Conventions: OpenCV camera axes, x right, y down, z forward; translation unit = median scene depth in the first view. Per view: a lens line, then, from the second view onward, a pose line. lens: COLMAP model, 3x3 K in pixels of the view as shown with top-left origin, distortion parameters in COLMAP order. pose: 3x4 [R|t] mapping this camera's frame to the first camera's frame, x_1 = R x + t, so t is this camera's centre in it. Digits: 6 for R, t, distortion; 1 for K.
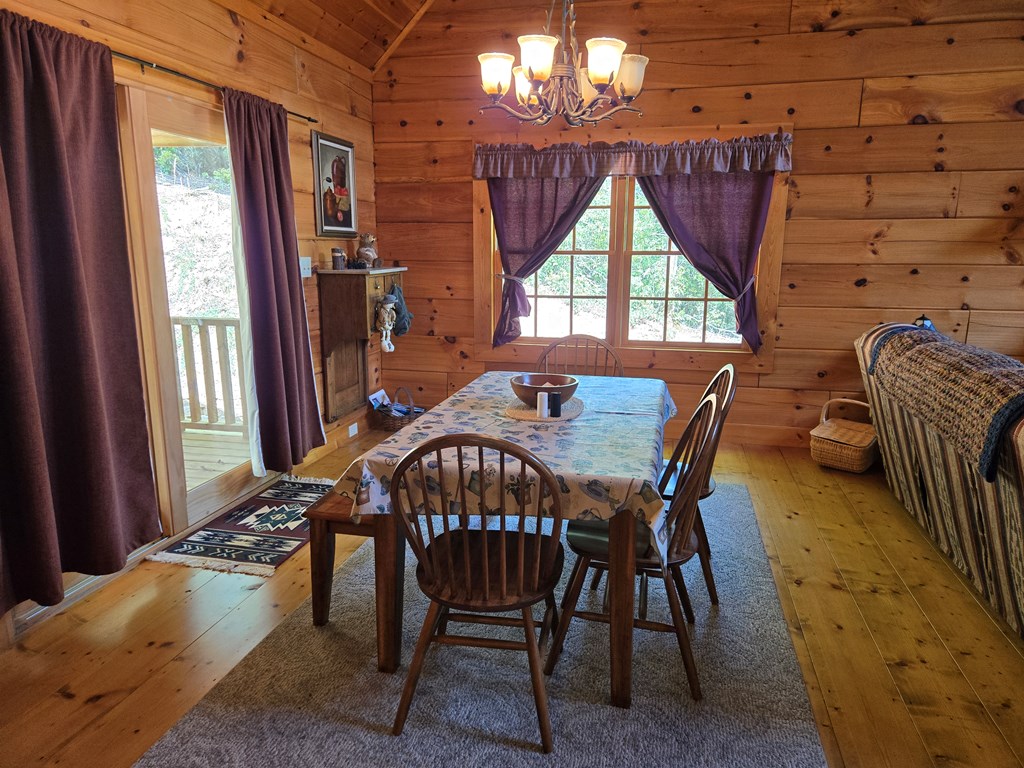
lens RADIAL K [[693.9, 0, 514.8], [0, 693.9, 378.3], [0, 0, 1]] dist [0.081321, -0.066223]
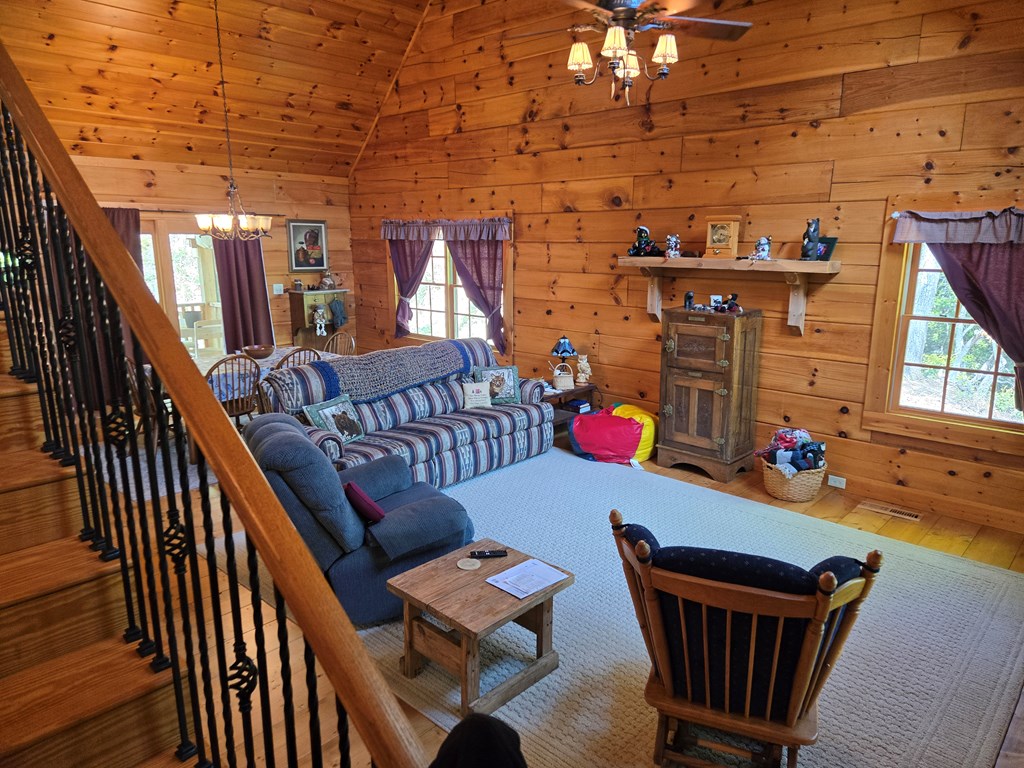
lens RADIAL K [[689.6, 0, 524.2], [0, 689.6, 383.6], [0, 0, 1]] dist [0.085687, -0.072961]
pose [[0.869069, 0.100925, -0.484287, 1.195495], [-0.093212, 0.994840, 0.040051, -0.035847], [0.485830, 0.010334, 0.873992, -0.345768]]
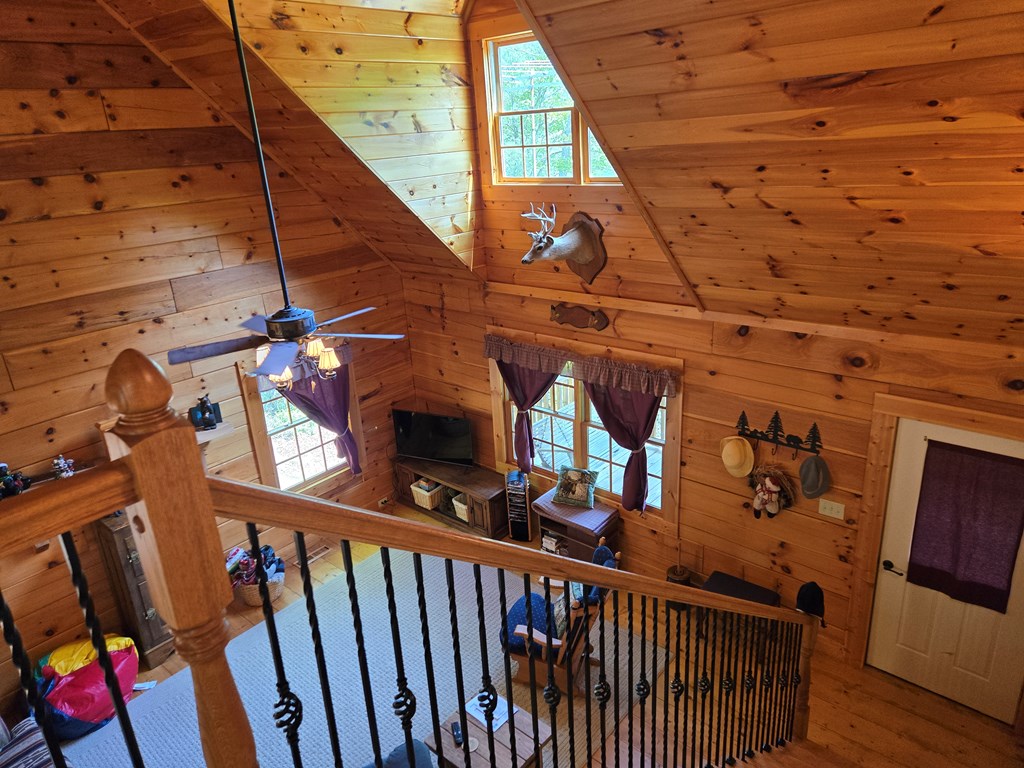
lens RADIAL K [[678.2, 0, 511.1], [0, 678.2, 380.2], [0, 0, 1]] dist [0.079906, -0.067268]
pose [[0.468197, -0.336700, 0.816960, 0.280156], [0.231246, 0.939023, 0.254481, -0.502095], [-0.852829, 0.069772, 0.517509, -0.332252]]
